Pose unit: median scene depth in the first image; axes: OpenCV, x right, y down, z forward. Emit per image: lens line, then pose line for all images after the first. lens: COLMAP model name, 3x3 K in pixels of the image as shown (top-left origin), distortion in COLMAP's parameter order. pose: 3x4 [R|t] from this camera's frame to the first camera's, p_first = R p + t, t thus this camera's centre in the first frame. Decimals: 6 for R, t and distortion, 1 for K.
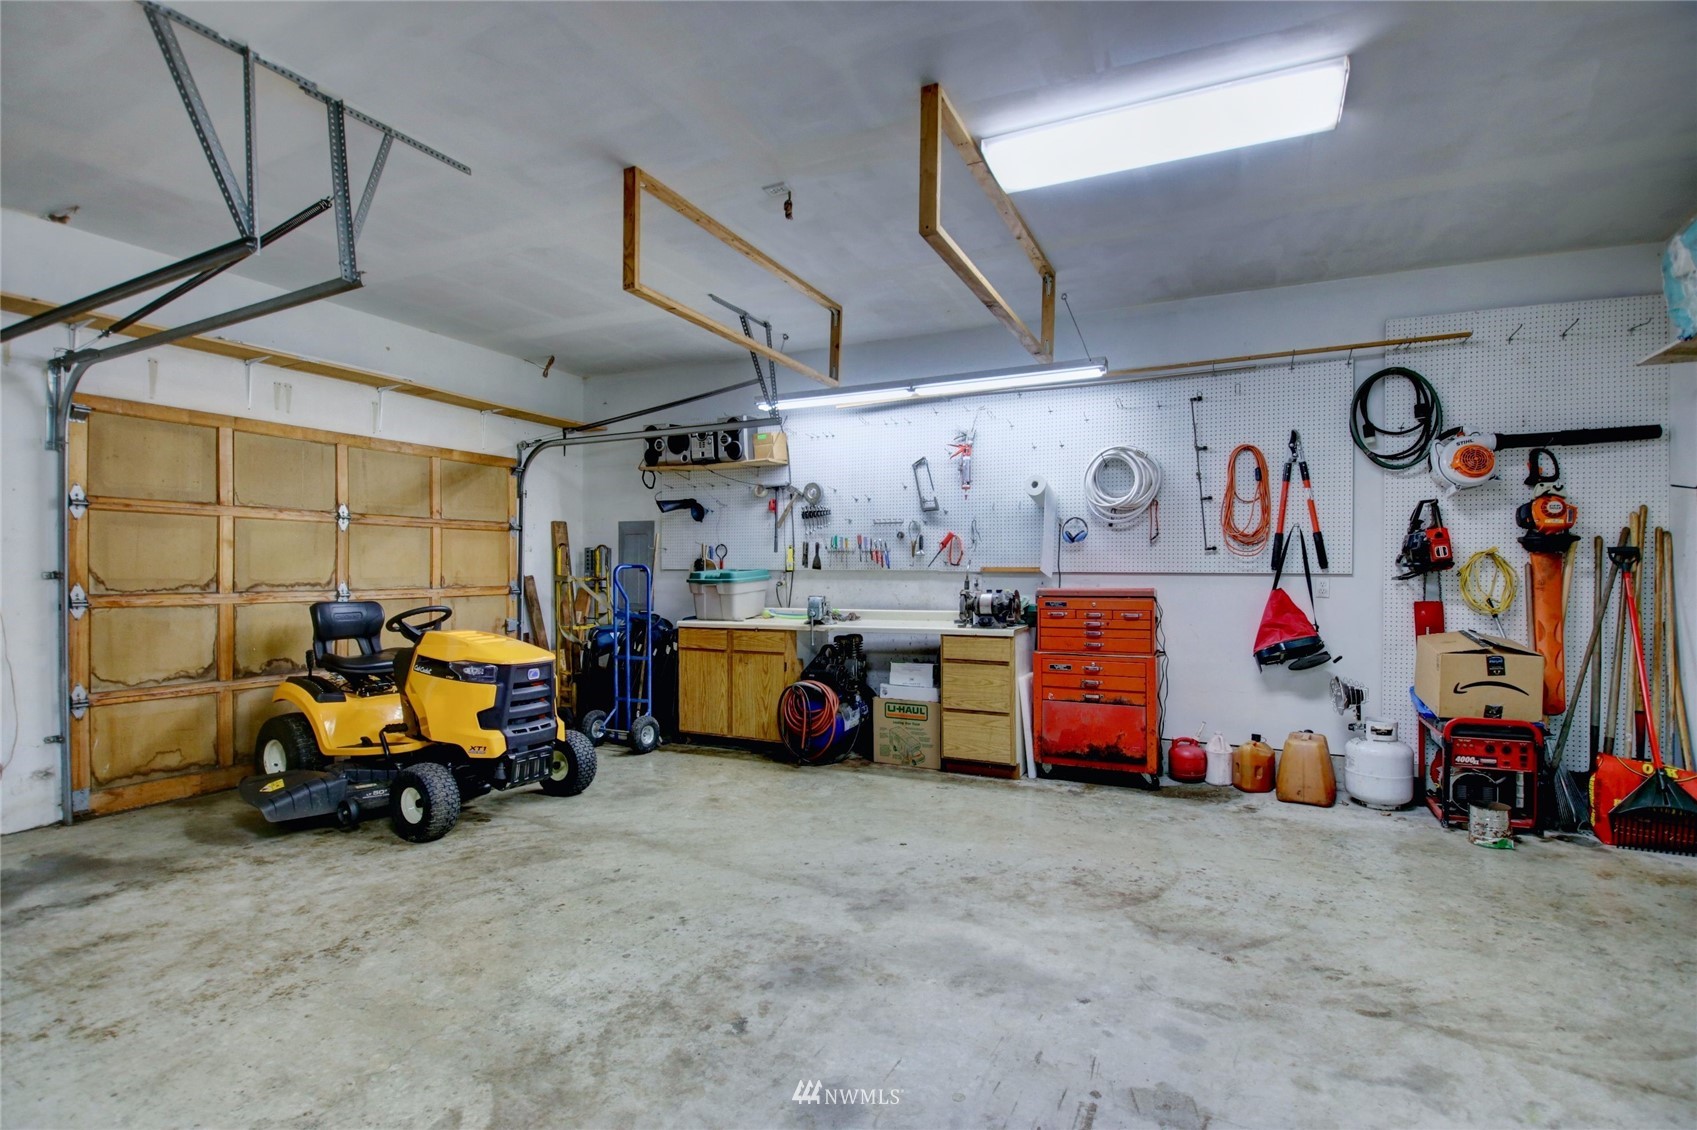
lens RADIAL K [[786.2, 0, 847.5], [0, 786.2, 568.9], [0, 0, 1]] dist [0.006402, -0.009018]
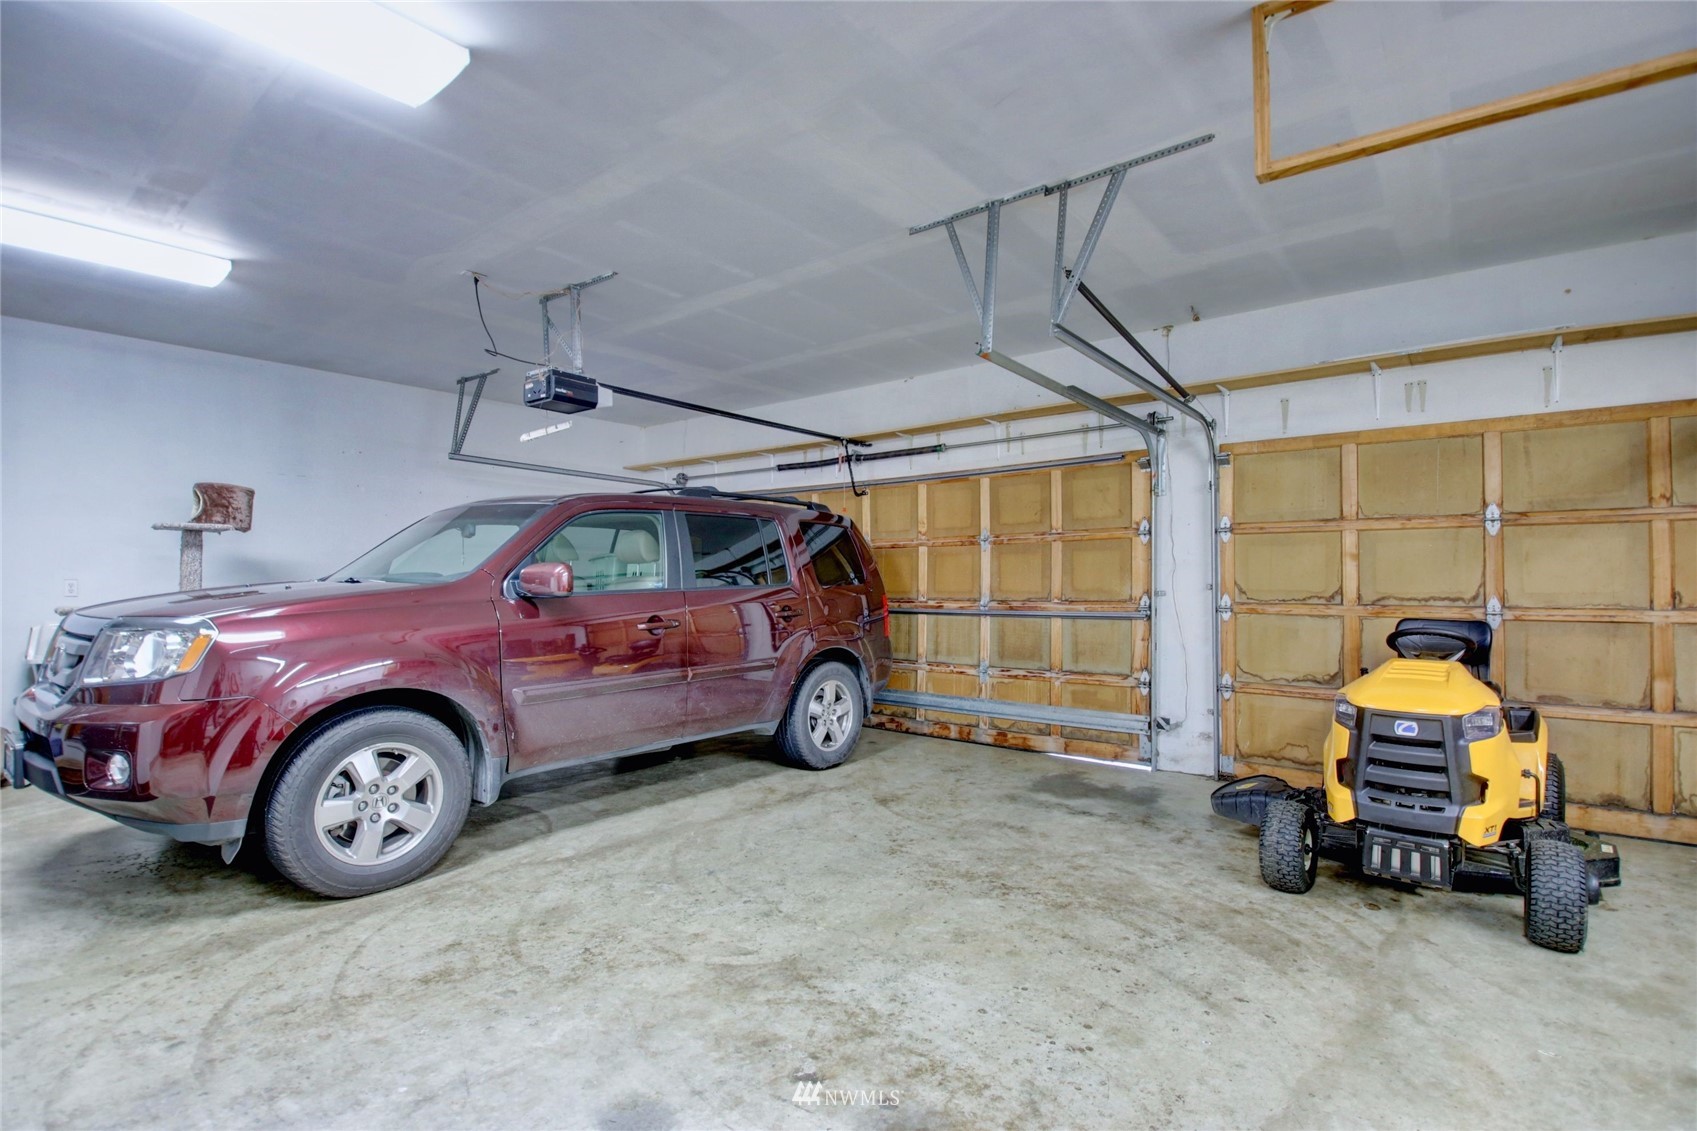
lens RADIAL K [[786.2, 0, 842.8], [0, 786.2, 570.5], [0, 0, 1]] dist [0.006402, -0.009018]
pose [[-0.204835, -0.017373, -0.978642, 0.406368], [-0.001371, 0.999847, -0.017463, 0.004941], [0.978796, -0.002236, -0.204827, 0.658920]]
